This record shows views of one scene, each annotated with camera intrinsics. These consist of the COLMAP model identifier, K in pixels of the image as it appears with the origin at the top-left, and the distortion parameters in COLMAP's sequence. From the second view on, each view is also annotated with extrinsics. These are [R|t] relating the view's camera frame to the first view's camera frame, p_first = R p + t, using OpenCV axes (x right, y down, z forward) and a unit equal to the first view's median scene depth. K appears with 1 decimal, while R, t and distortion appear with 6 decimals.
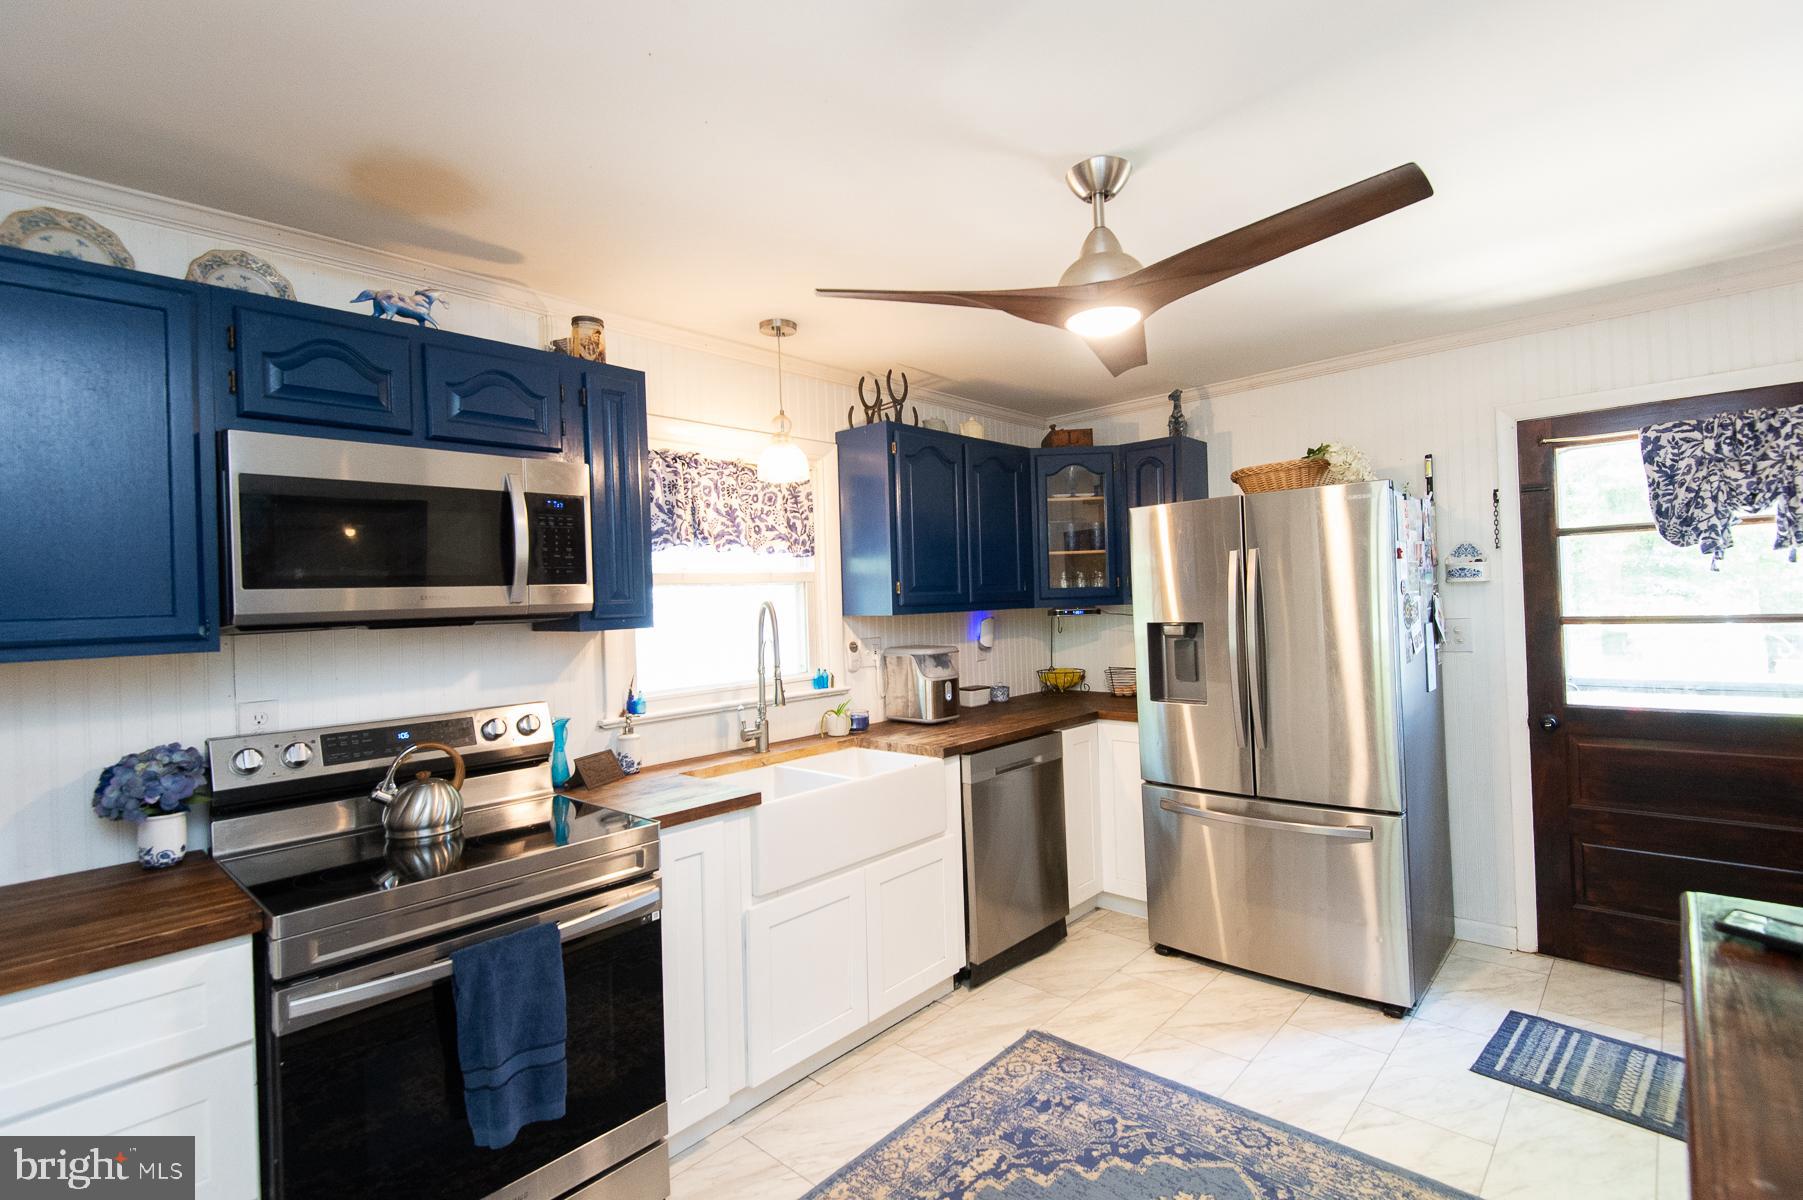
lens RADIAL K [[832.4, 0, 903.9], [0, 832.4, 594.9], [0, 0, 1]] dist [0.024156, -0.013502]
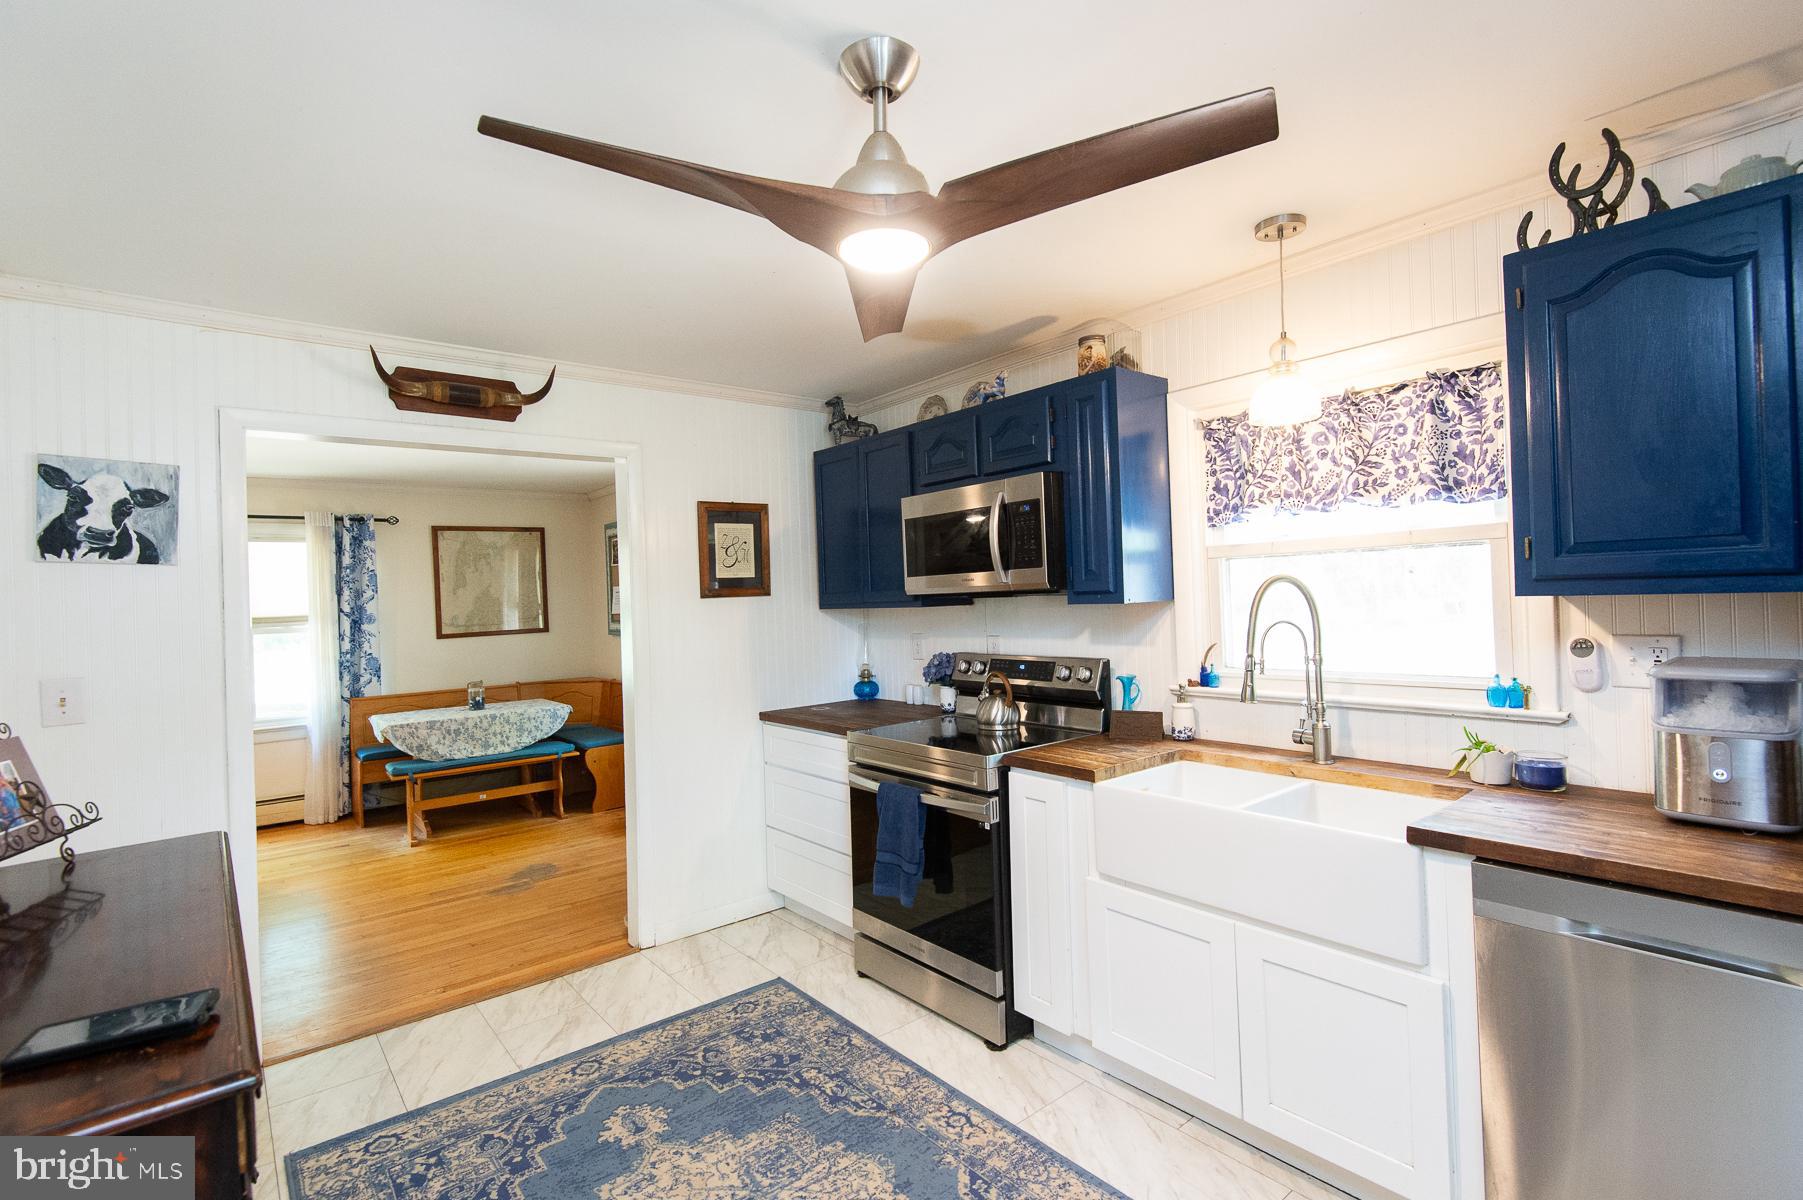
lens RADIAL K [[832.4, 0, 901.2], [0, 832.4, 593.2], [0, 0, 1]] dist [0.024156, -0.013502]
pose [[-0.137130, 0.038083, -0.989821, 0.725302], [0.049929, 0.998256, 0.031490, -0.020417], [0.989294, -0.045103, -0.138793, 0.776884]]
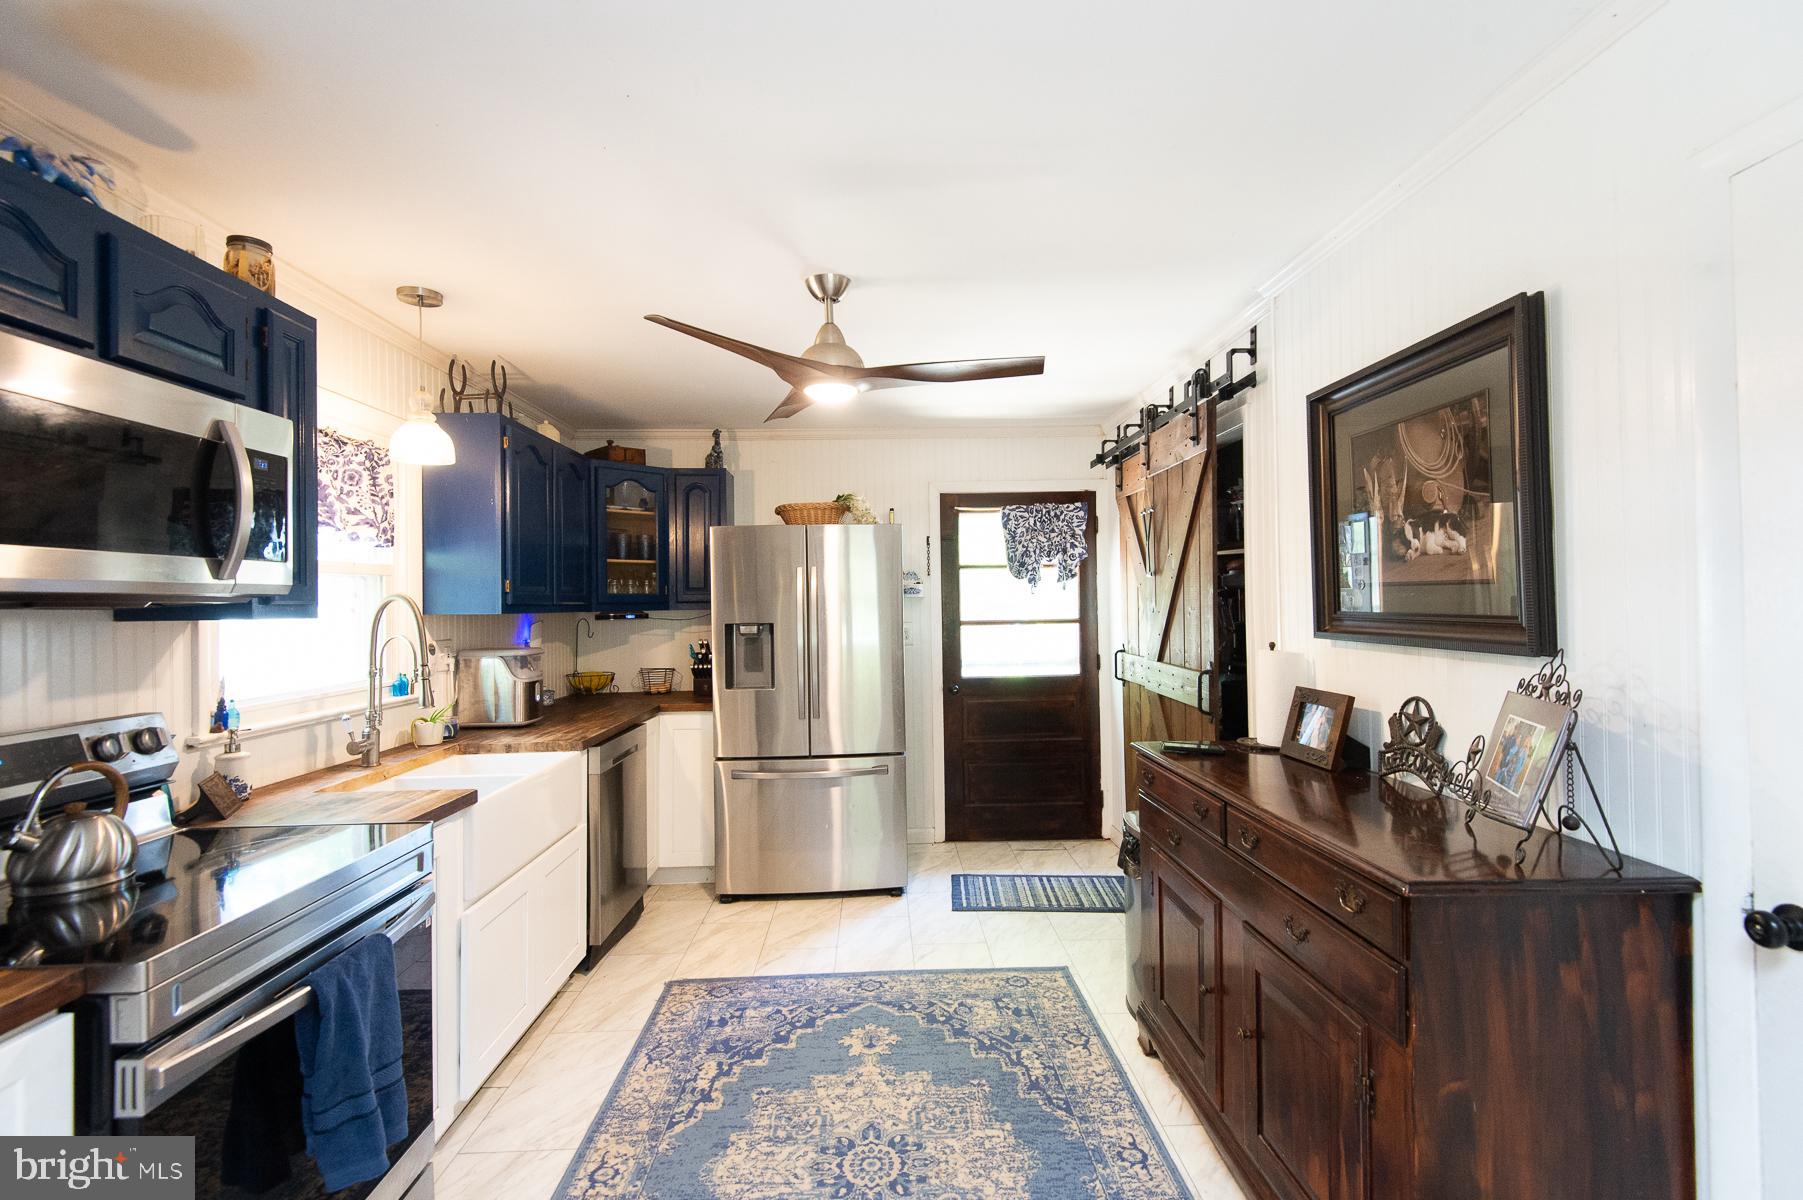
lens RADIAL K [[832.4, 0, 909.4], [0, 832.4, 592.3], [0, 0, 1]] dist [0.024156, -0.013502]
pose [[0.707379, 0.034202, 0.706007, -0.430444], [-0.015154, 0.999333, -0.033229, 0.028736], [-0.706672, 0.012807, 0.707425, -0.032497]]
